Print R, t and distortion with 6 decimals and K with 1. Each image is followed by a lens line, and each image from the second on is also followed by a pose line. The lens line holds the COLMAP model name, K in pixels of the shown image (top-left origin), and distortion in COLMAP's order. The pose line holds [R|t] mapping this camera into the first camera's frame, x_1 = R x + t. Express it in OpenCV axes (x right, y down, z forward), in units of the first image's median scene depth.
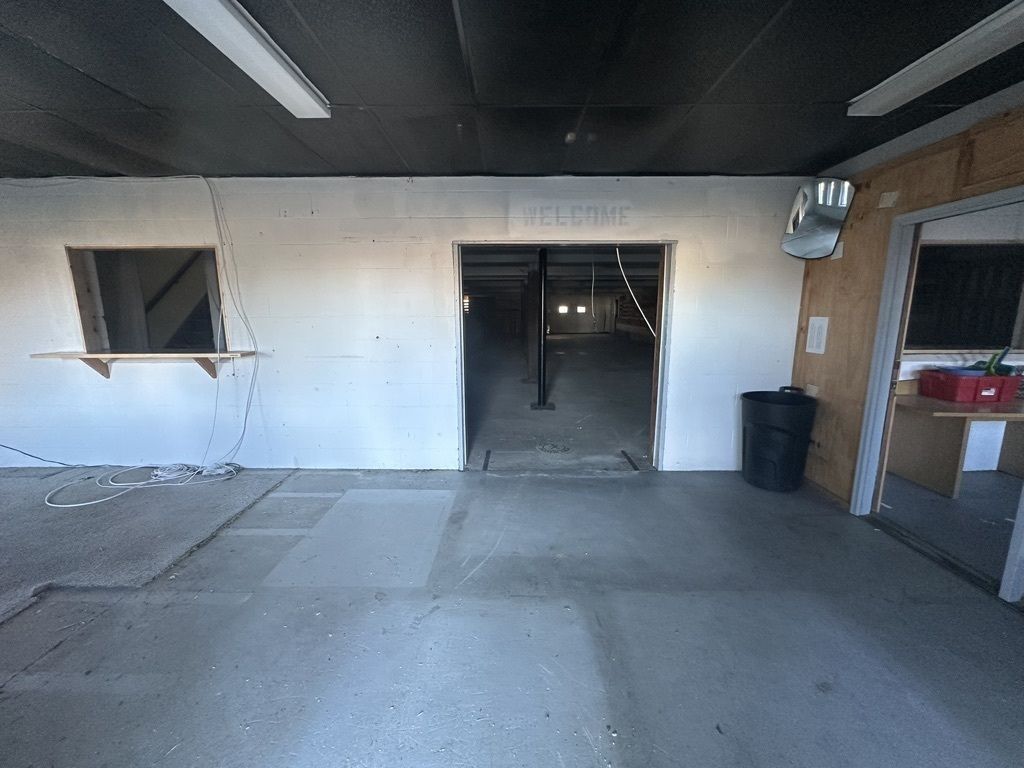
lens RADIAL K [[410.5, 0, 515.1], [0, 410.5, 384.3], [0, 0, 1]] dist [0.003224, -0.000369]
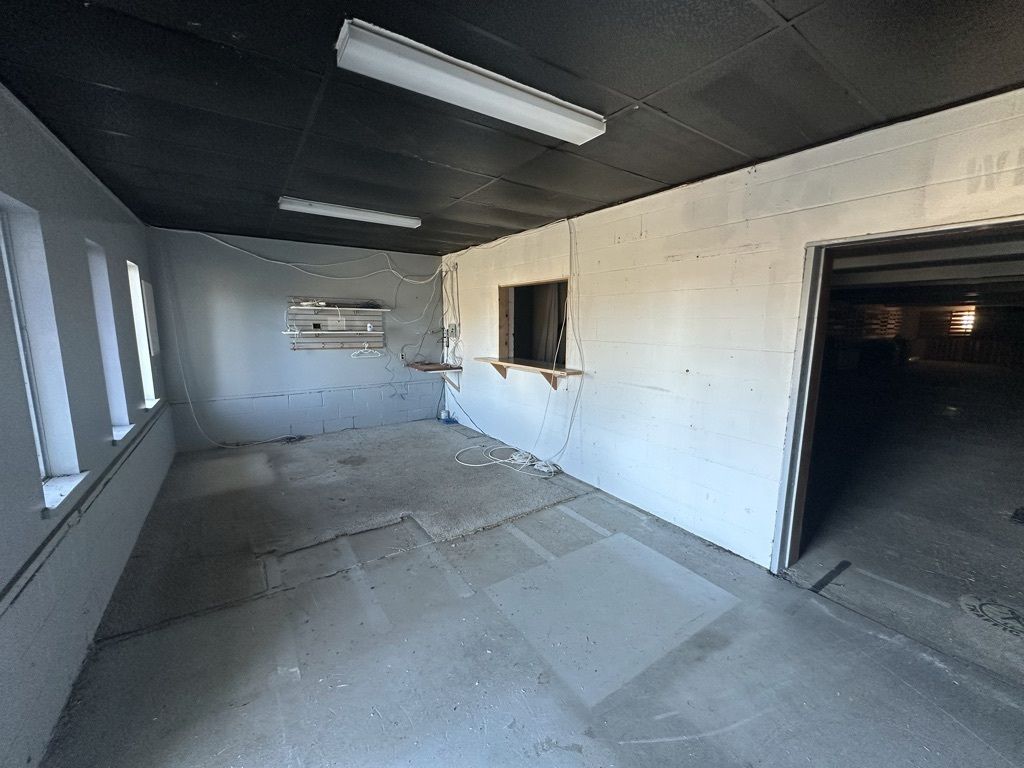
lens RADIAL K [[410.5, 0, 513.9], [0, 410.5, 382.7], [0, 0, 1]] dist [0.003224, -0.000369]
pose [[0.566575, 0.131636, -0.813428, 0.153227], [-0.156728, 0.986352, 0.050454, -0.077855], [0.808968, 0.098901, 0.579473, 0.233416]]
